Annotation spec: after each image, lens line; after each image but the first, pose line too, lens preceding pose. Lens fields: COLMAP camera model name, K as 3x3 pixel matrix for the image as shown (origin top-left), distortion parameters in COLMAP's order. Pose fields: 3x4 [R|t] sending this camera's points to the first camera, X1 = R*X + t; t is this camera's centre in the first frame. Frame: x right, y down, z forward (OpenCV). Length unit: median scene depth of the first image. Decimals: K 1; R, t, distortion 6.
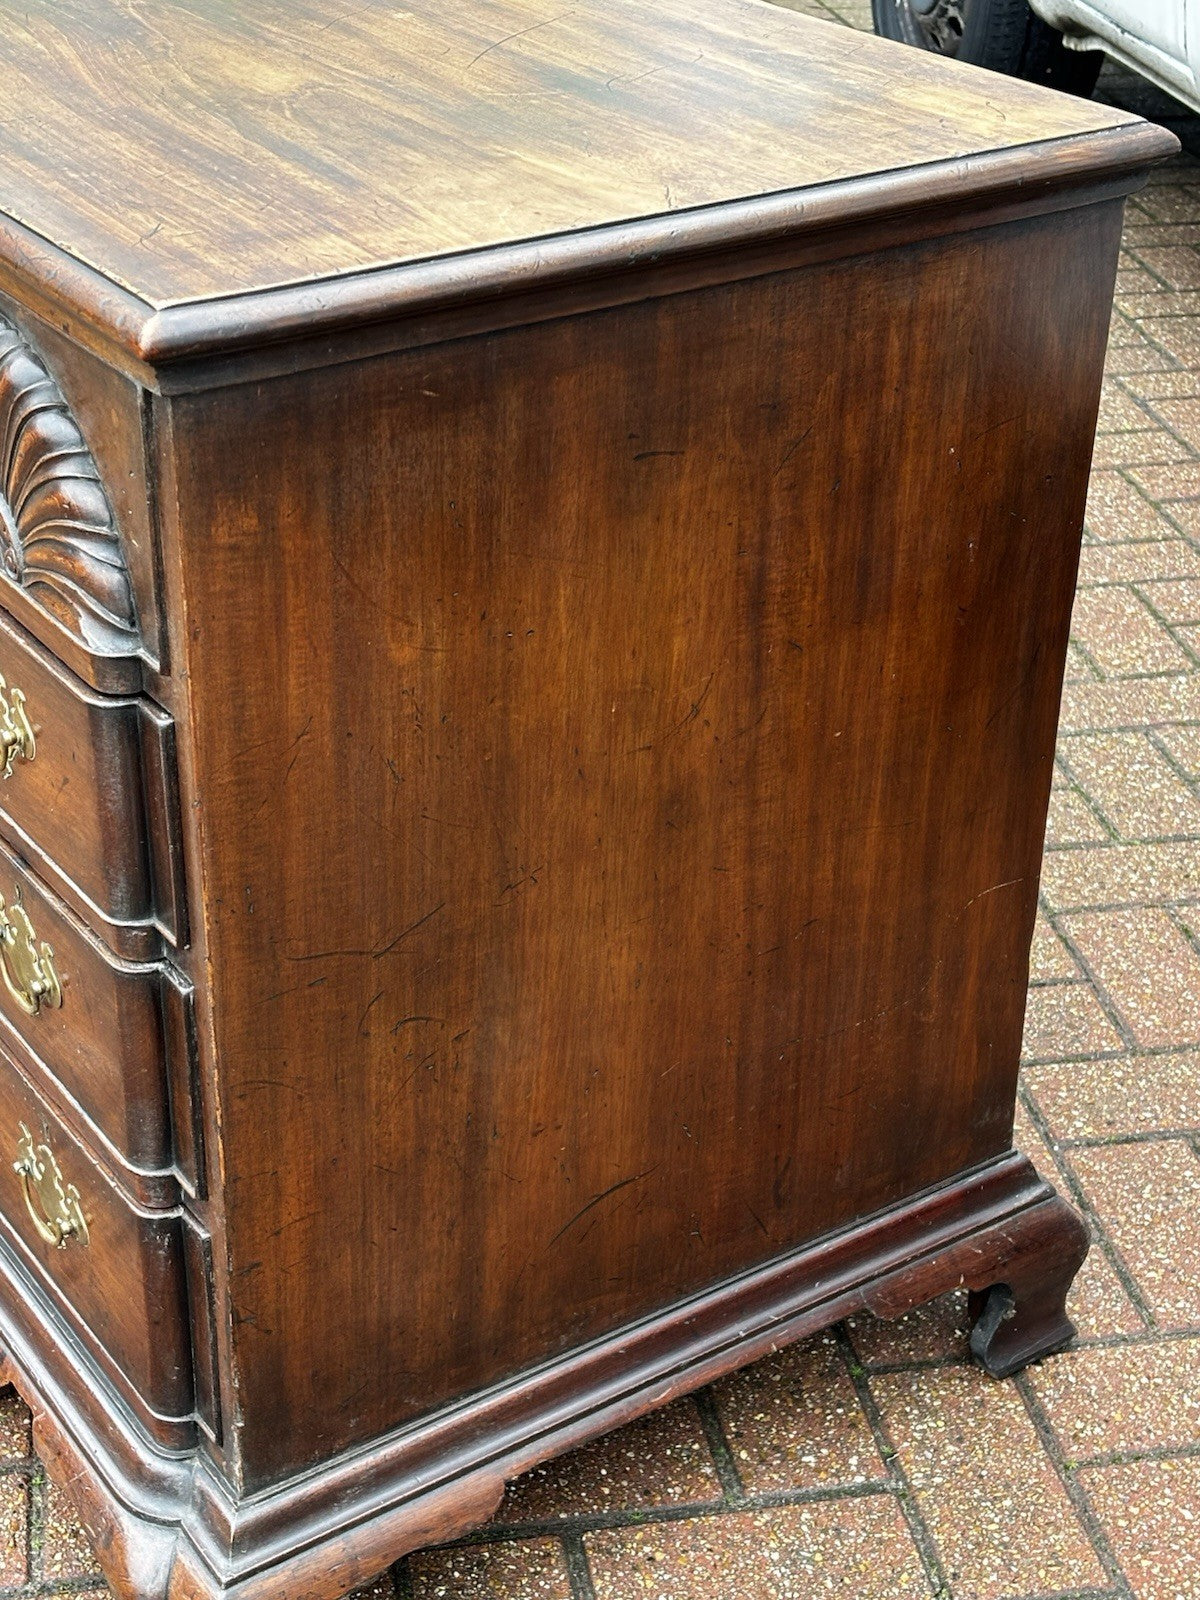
lens RADIAL K [[2548.9, 0, 593.1], [0, 2548.9, 801.3], [0, 0, 1]] dist [0.246969, -1.053228]
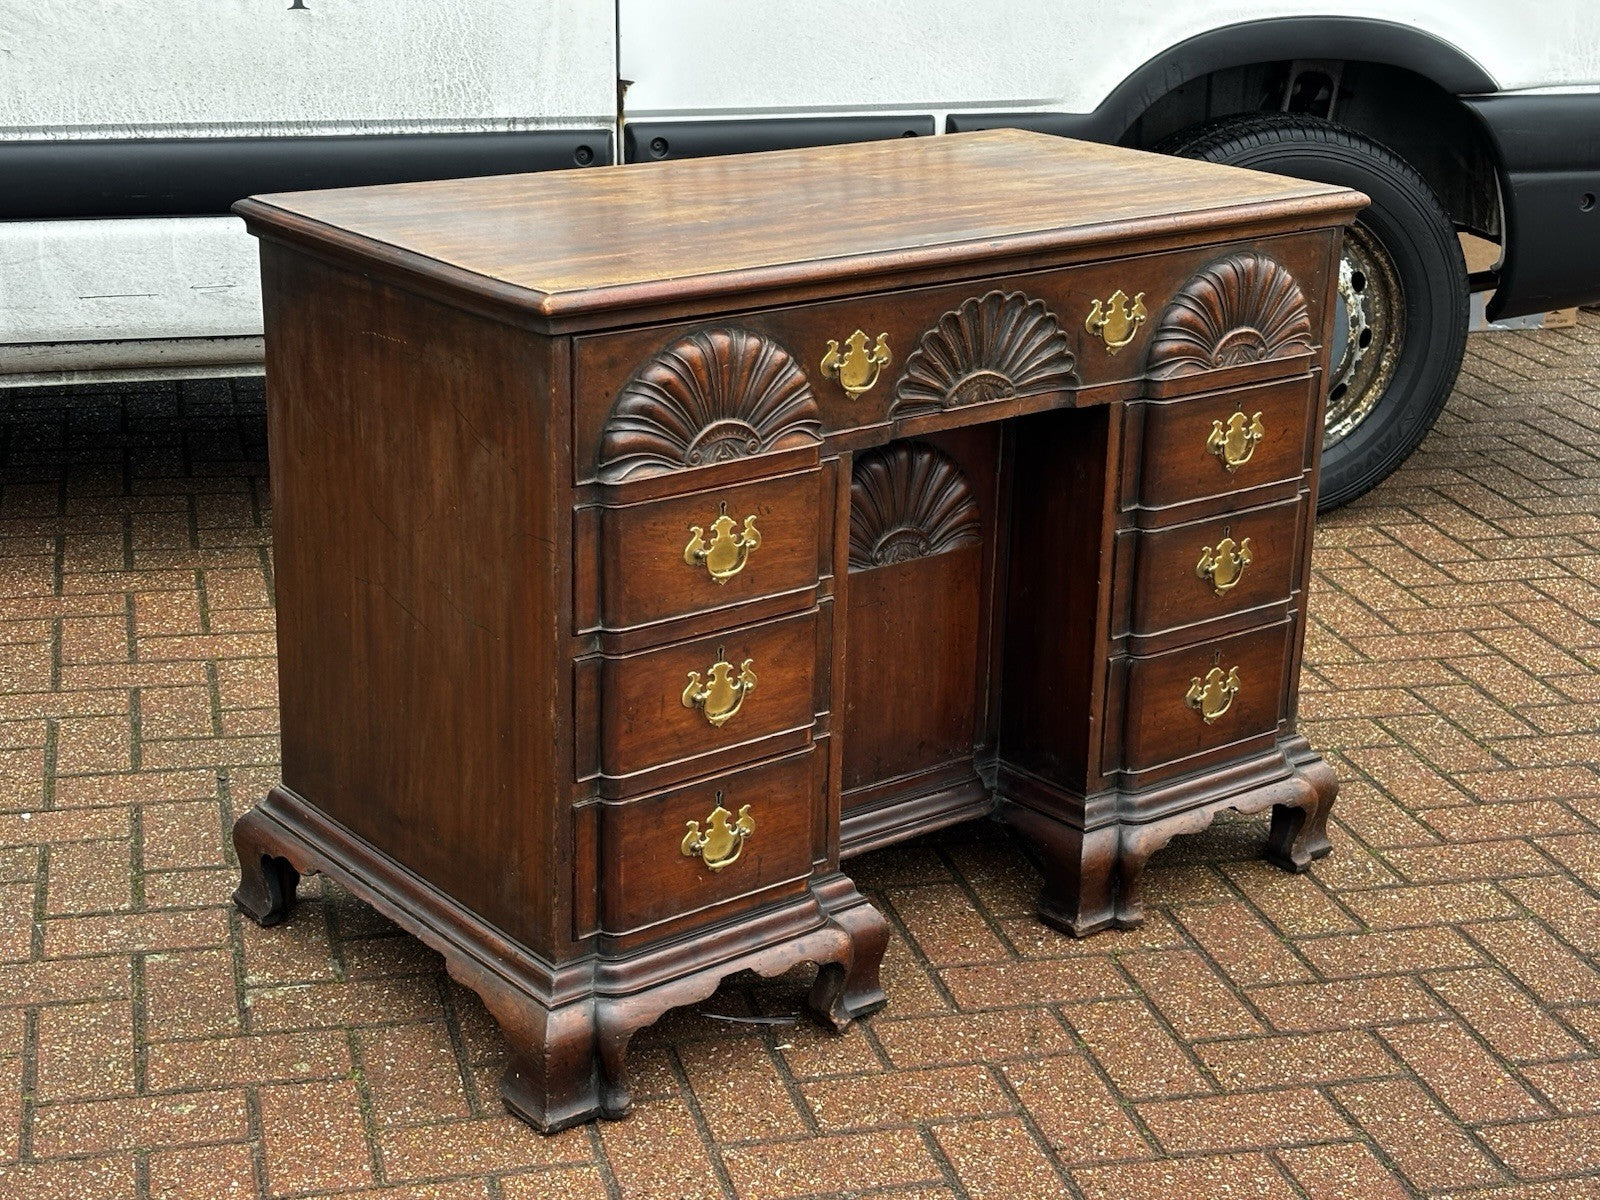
lens RADIAL K [[2548.9, 0, 791.3], [0, 2548.9, 599.4], [0, 0, 1]] dist [0.246969, -1.053228]
pose [[-0.071859, -0.335170, 0.939413, -2.544745], [0.463301, 0.822858, 0.329024, -0.903386], [-0.883283, 0.458875, 0.096154, 1.300429]]
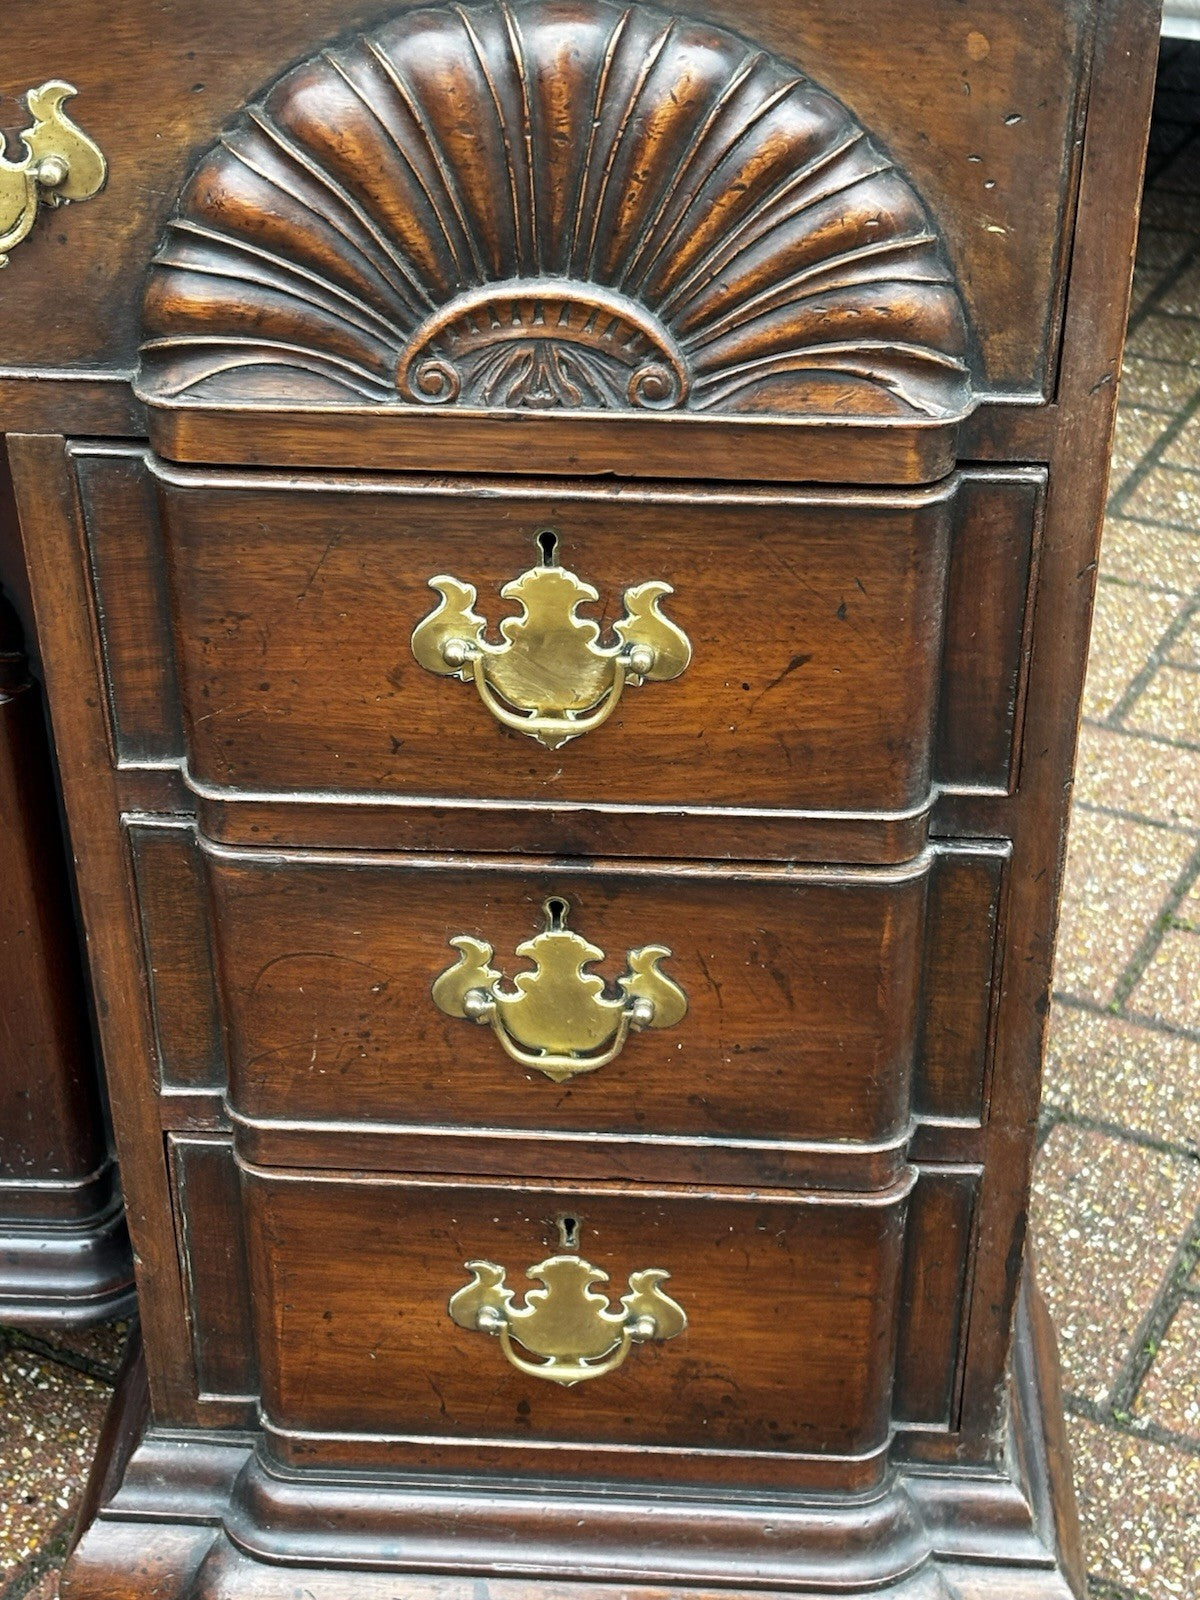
lens RADIAL K [[2548.9, 0, 593.1], [0, 2548.9, 801.3], [0, 0, 1]] dist [0.246969, -1.053228]
pose [[0.615967, -0.450806, 0.646033, -0.727904], [0.401255, 0.885265, 0.235162, -0.164349], [-0.677923, 0.114371, 0.726182, 0.575476]]
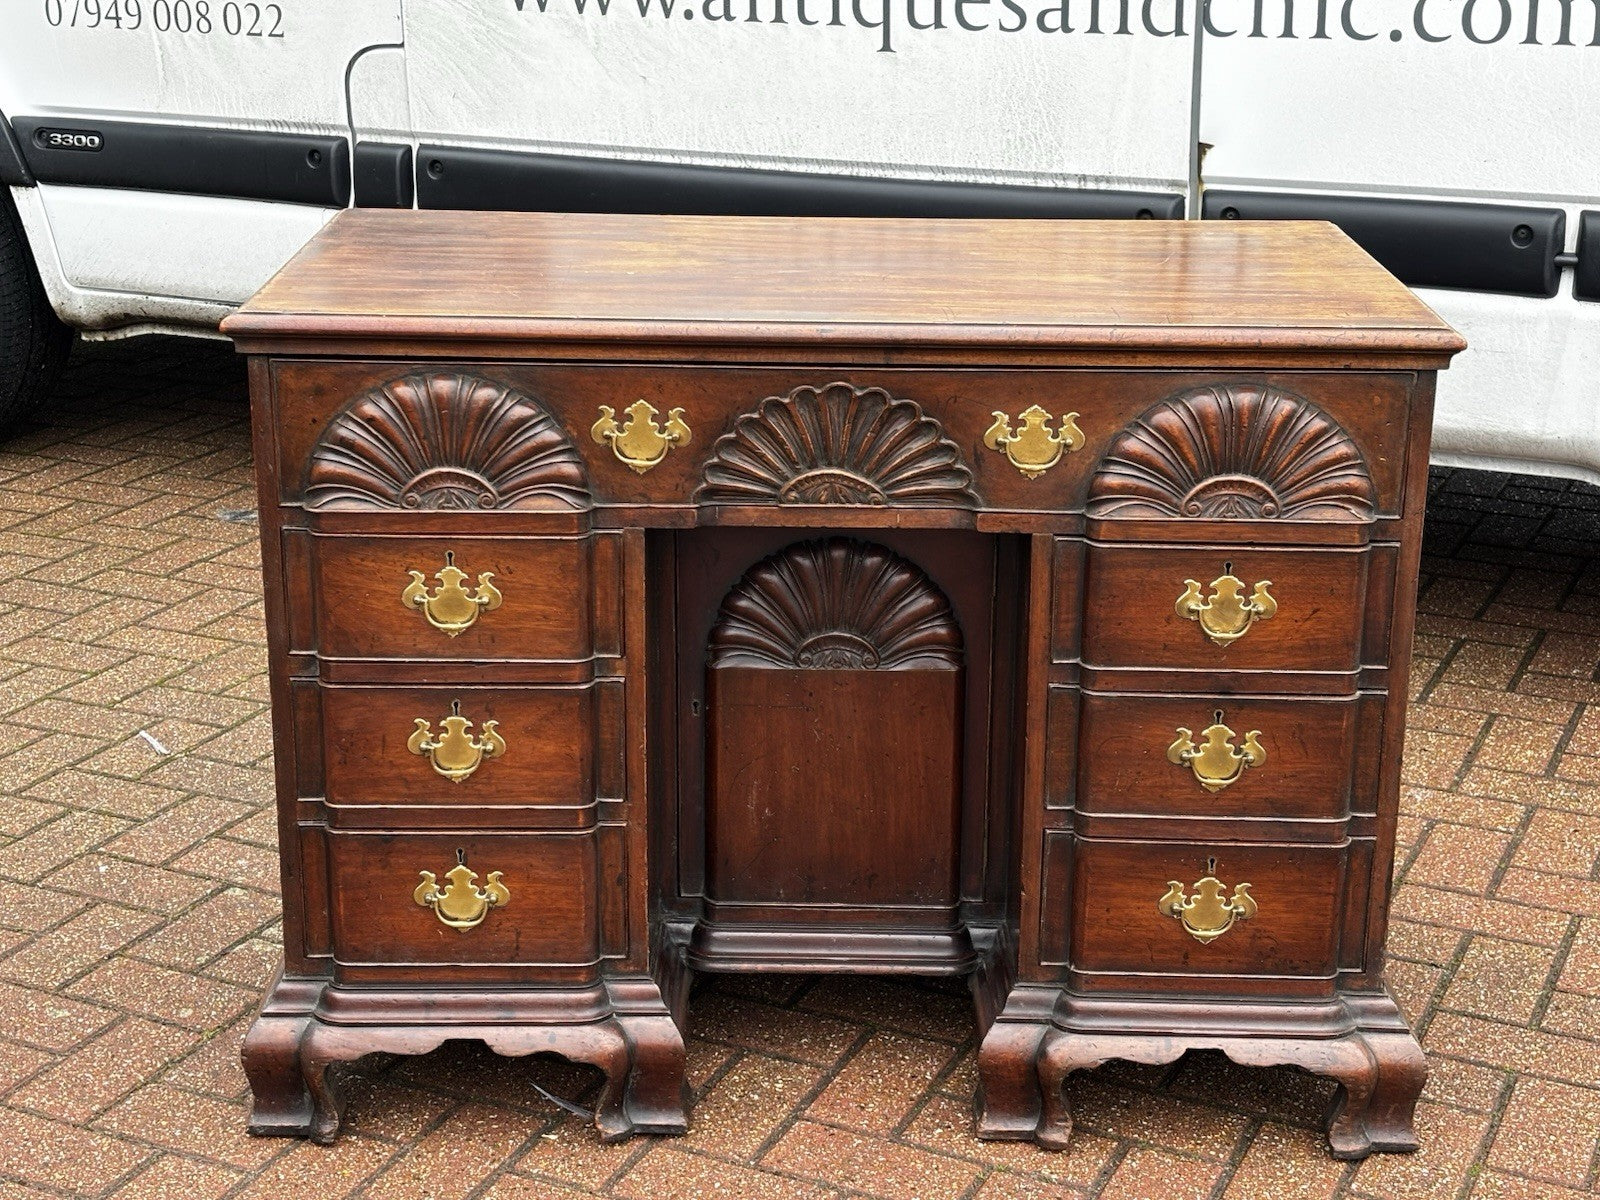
lens RADIAL K [[2548.9, 0, 791.3], [0, 2548.9, 599.4], [0, 0, 1]] dist [0.246969, -1.053228]
pose [[0.573496, -0.266369, 0.774694, -1.994831], [0.400445, 0.916133, 0.018557, -0.217668], [-0.714665, 0.299580, 0.632064, 0.073484]]
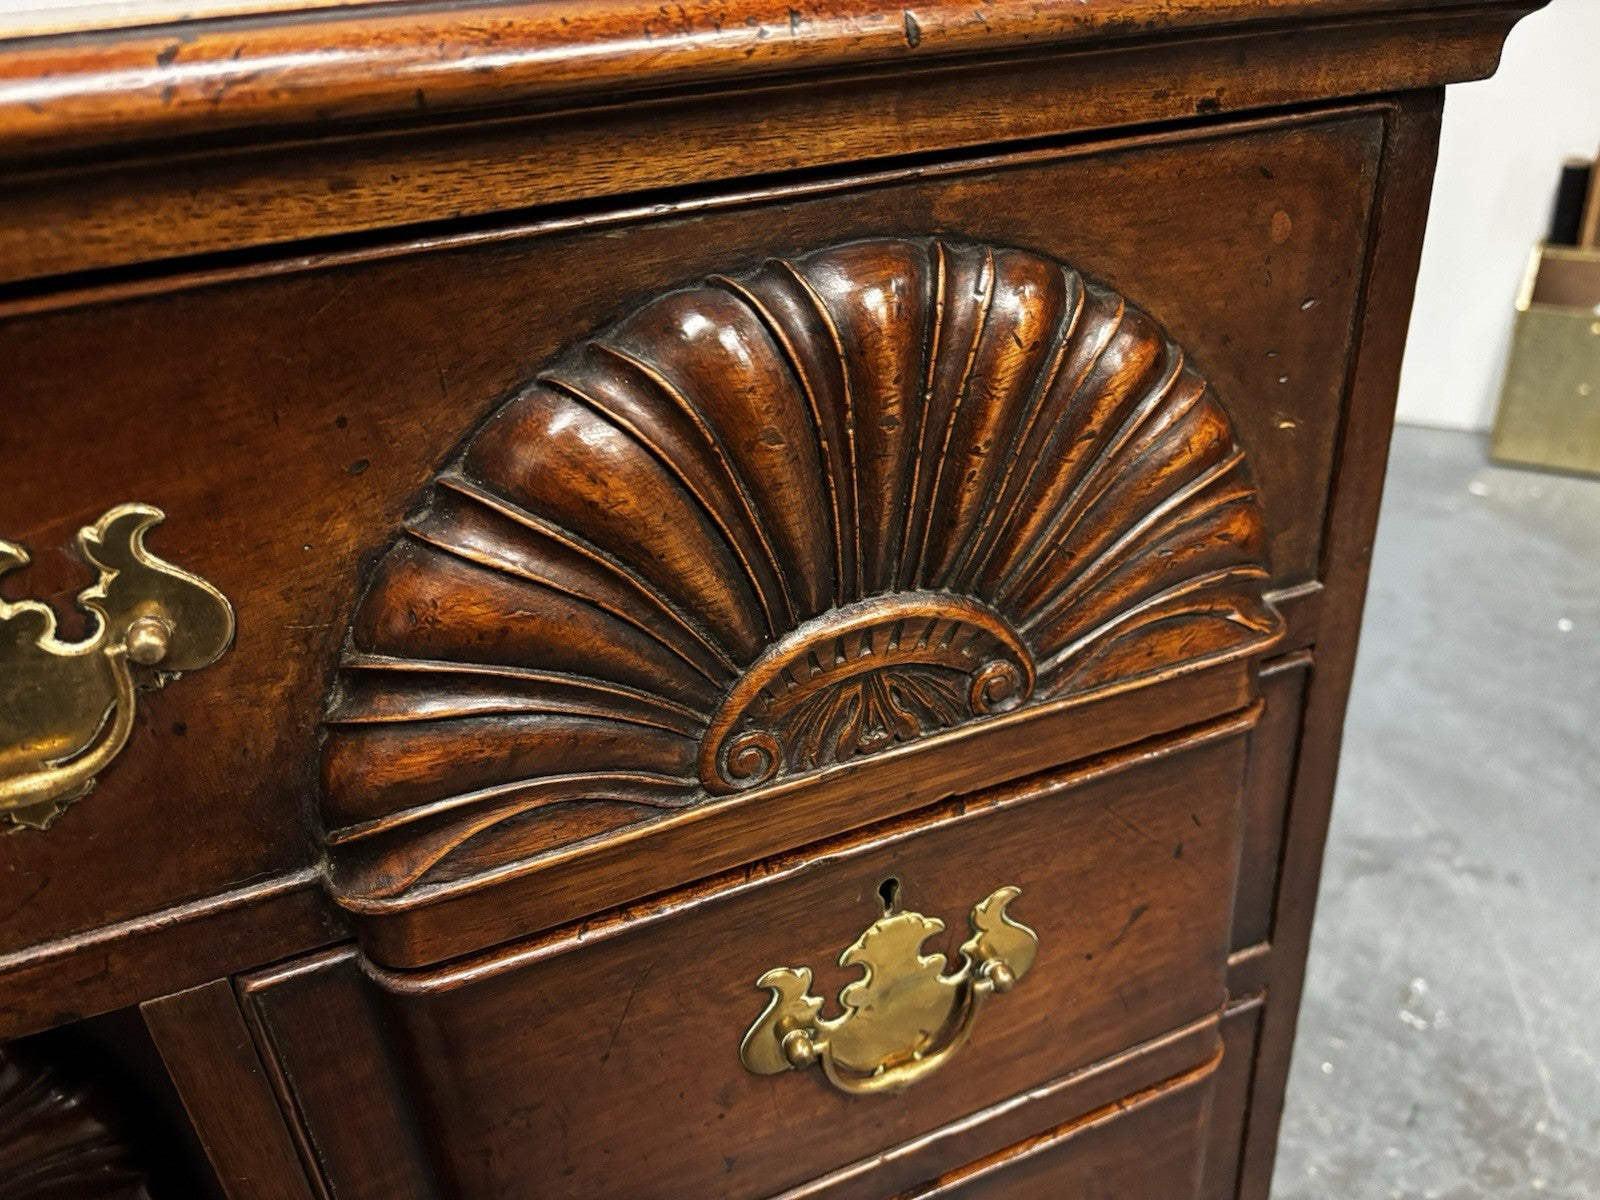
lens RADIAL K [[1187.6, 0, 800.0], [0, 1187.6, 600.0], [0, 0, 1]] dist [0.048109, -0.083219]
pose [[0.210135, -0.490958, 0.845461, -0.455354], [0.542386, 0.778031, 0.316994, -0.215843], [-0.813425, 0.391955, 0.429780, 0.954013]]
